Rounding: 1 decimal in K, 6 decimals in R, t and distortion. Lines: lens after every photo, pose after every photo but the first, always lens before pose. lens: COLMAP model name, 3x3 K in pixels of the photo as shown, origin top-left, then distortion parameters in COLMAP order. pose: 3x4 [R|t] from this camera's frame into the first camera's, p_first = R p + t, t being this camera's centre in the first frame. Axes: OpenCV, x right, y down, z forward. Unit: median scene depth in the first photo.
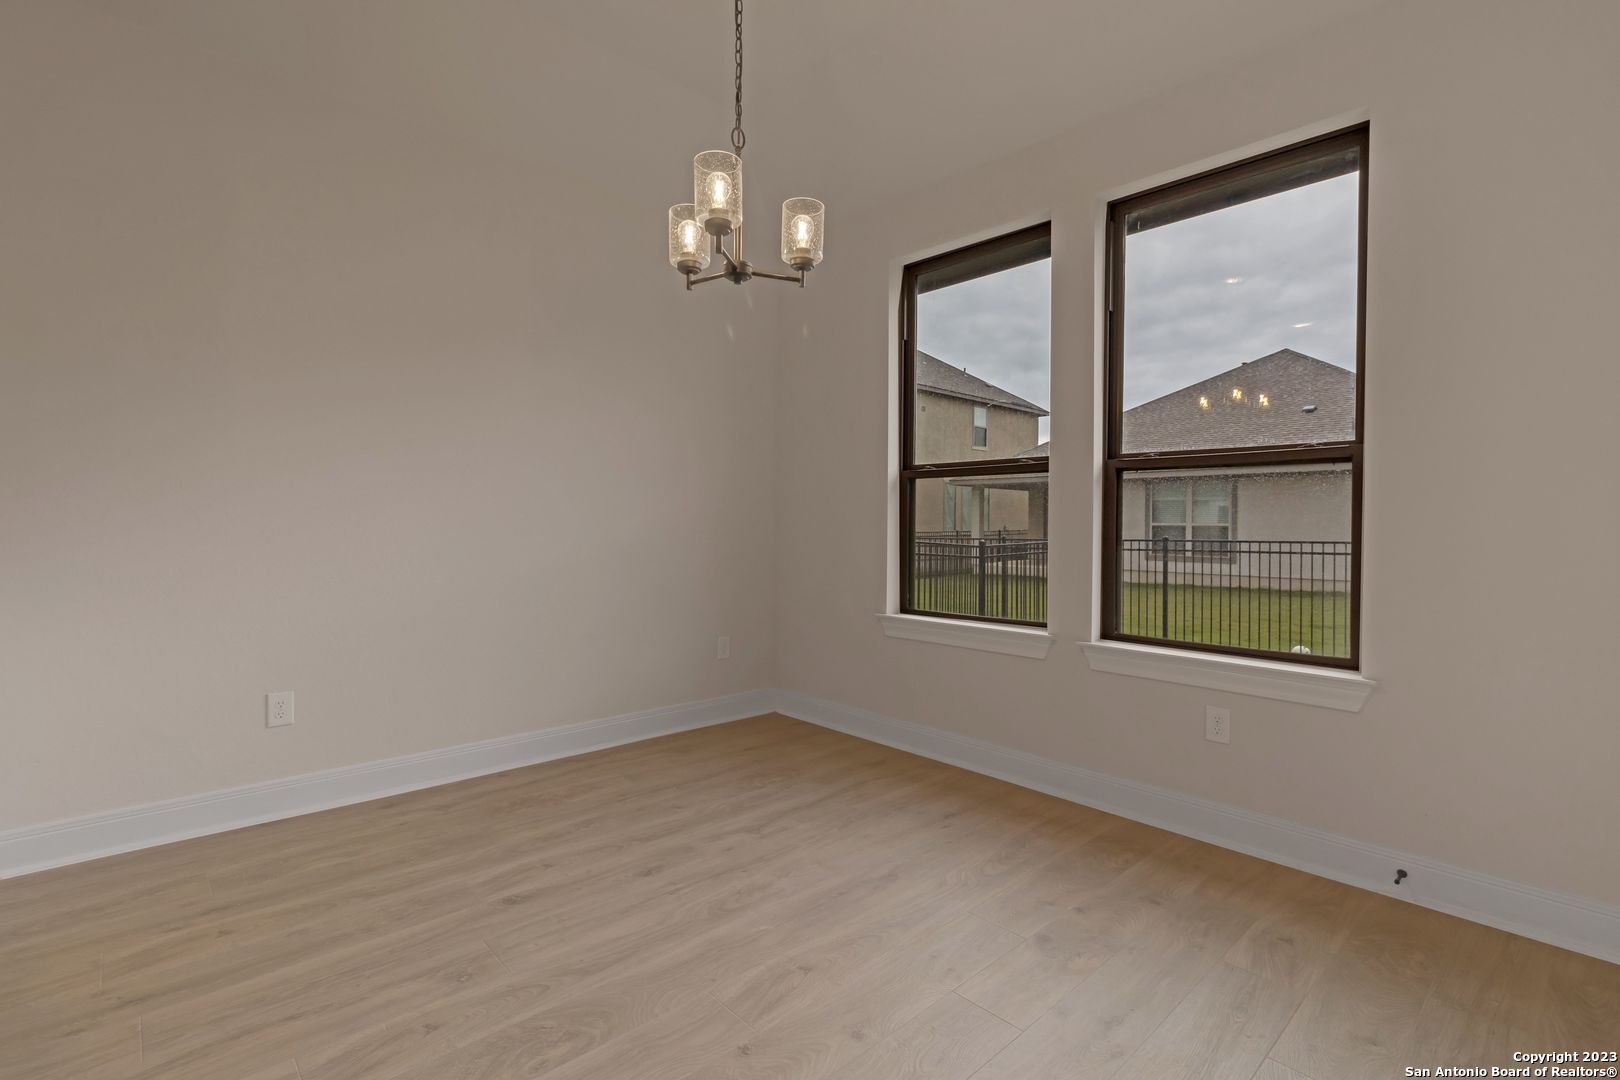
lens RADIAL K [[745.2, 0, 820.3], [0, 745.2, 531.7], [0, 0, 1]] dist [-0.000033, -0.000313]
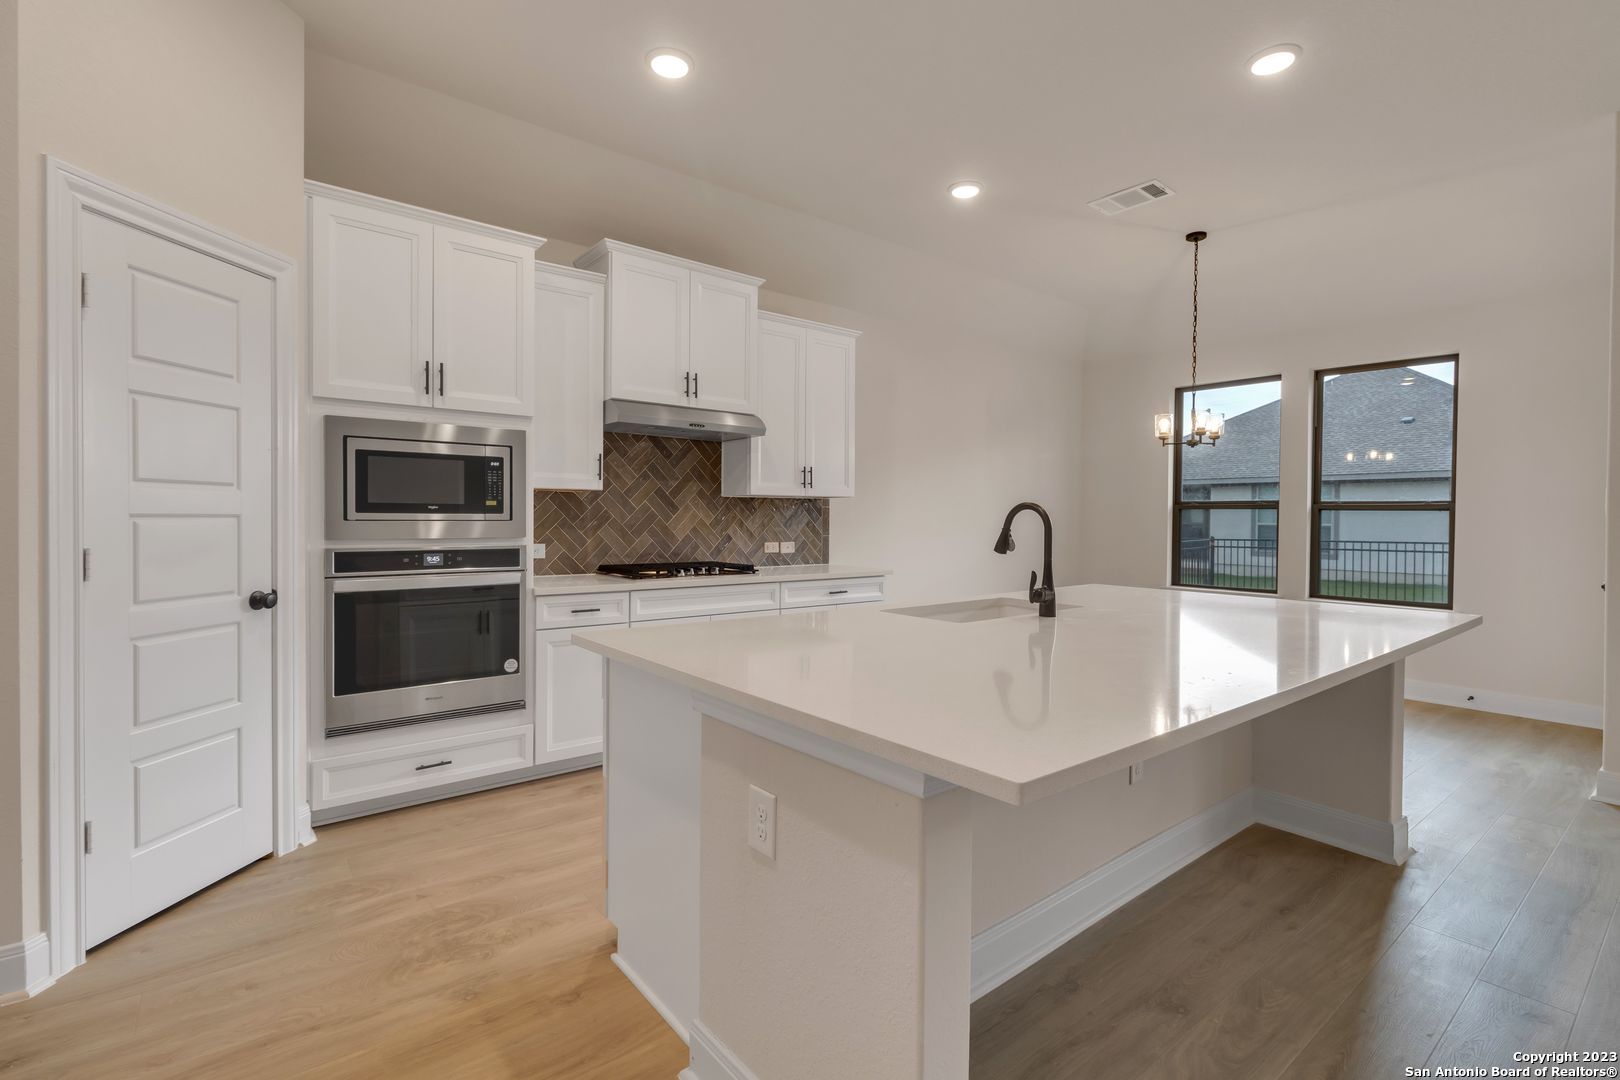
lens RADIAL K [[745.2, 0, 815.3], [0, 745.2, 530.4], [0, 0, 1]] dist [-0.000033, -0.000313]
pose [[0.996419, 0.001168, -0.084543, -0.731832], [-0.000748, 0.999987, 0.004992, -0.037994], [0.084547, -0.004911, 0.996407, -1.023633]]
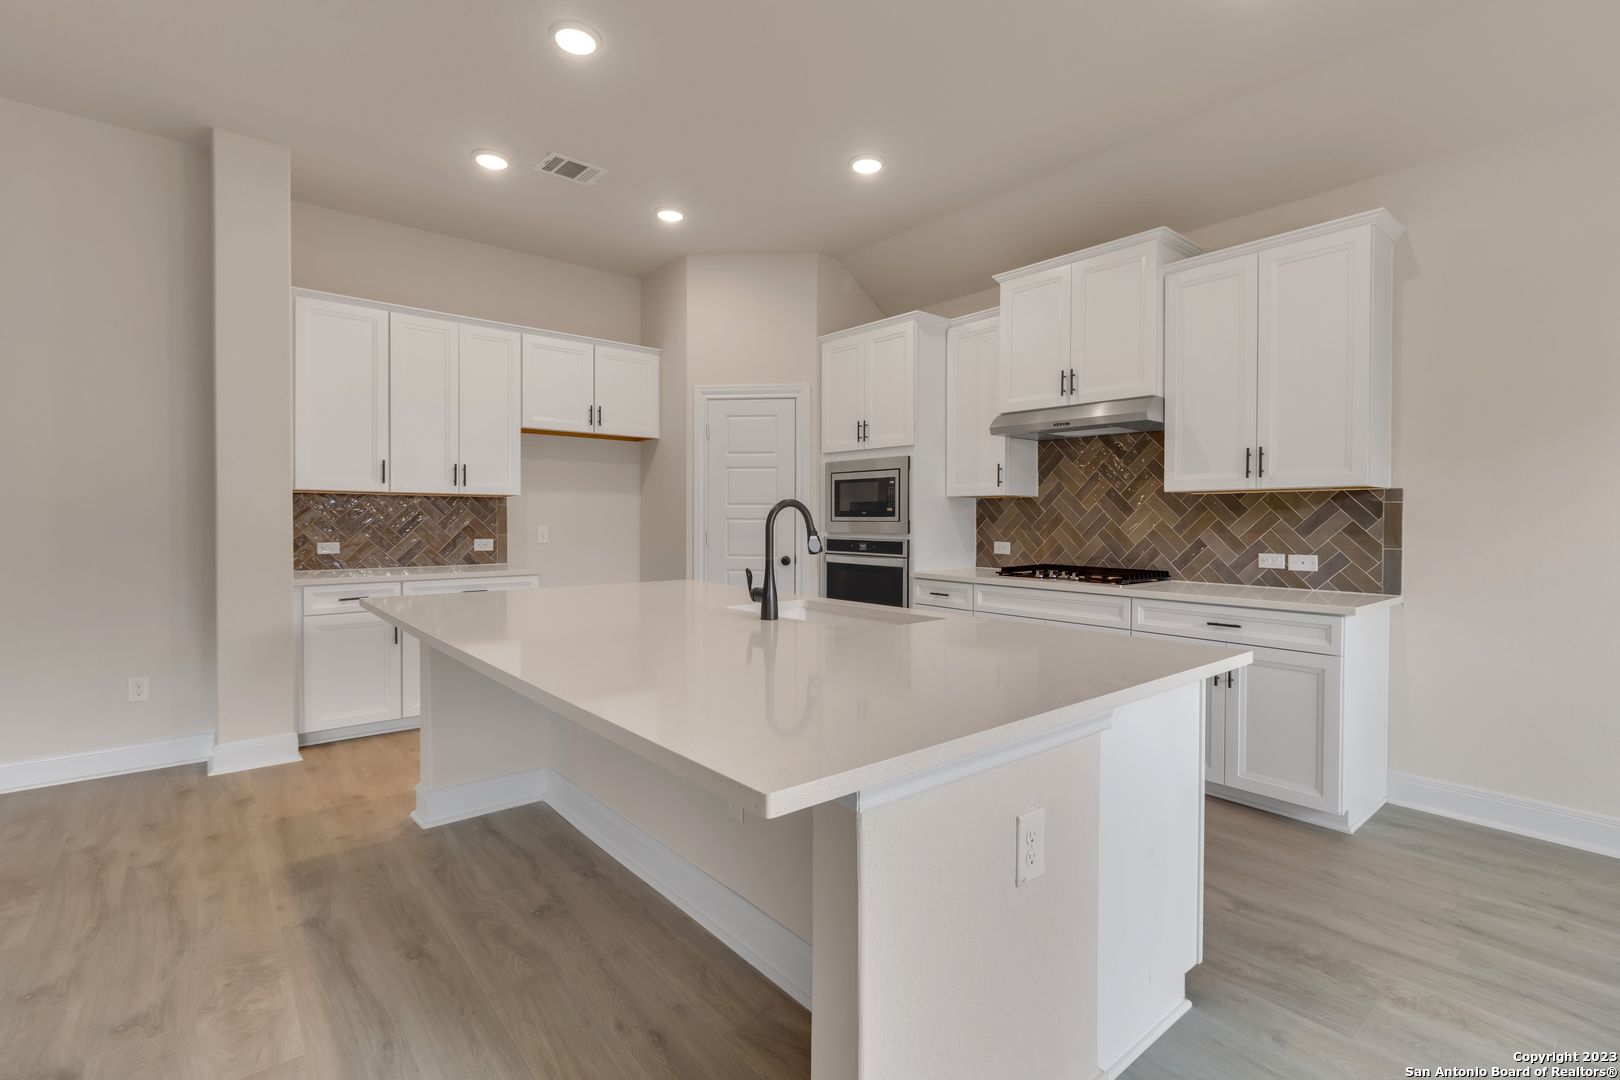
lens RADIAL K [[745.2, 0, 810.1], [0, 745.2, 529.3], [0, 0, 1]] dist [-0.000033, -0.000313]
pose [[-0.070133, 0.006831, -0.997514, 0.267898], [-0.015776, 0.999844, 0.007956, -0.040333], [0.997413, 0.016294, -0.070014, -0.048757]]
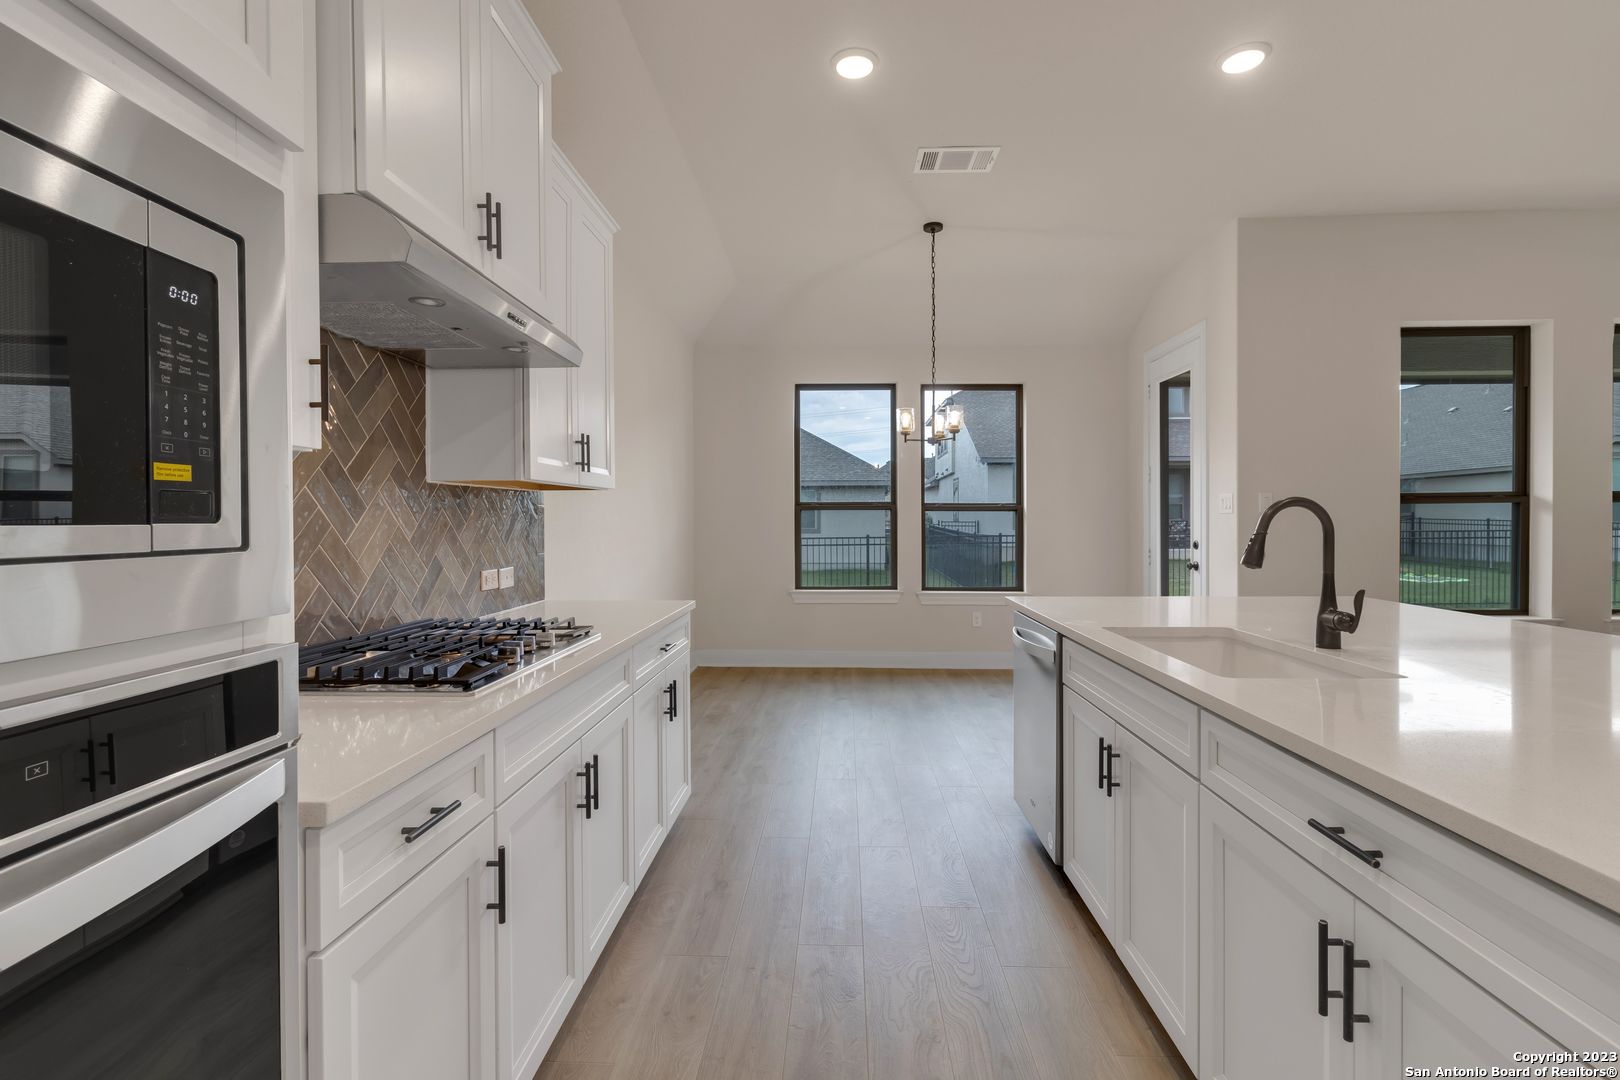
lens RADIAL K [[745.2, 0, 821.4], [0, 745.2, 528.0], [0, 0, 1]] dist [-0.000033, -0.000313]
pose [[0.709023, -0.017356, 0.704972, -1.308808], [0.017566, 0.999822, 0.006948, -0.052559], [-0.704967, 0.007457, 0.709201, -0.300674]]
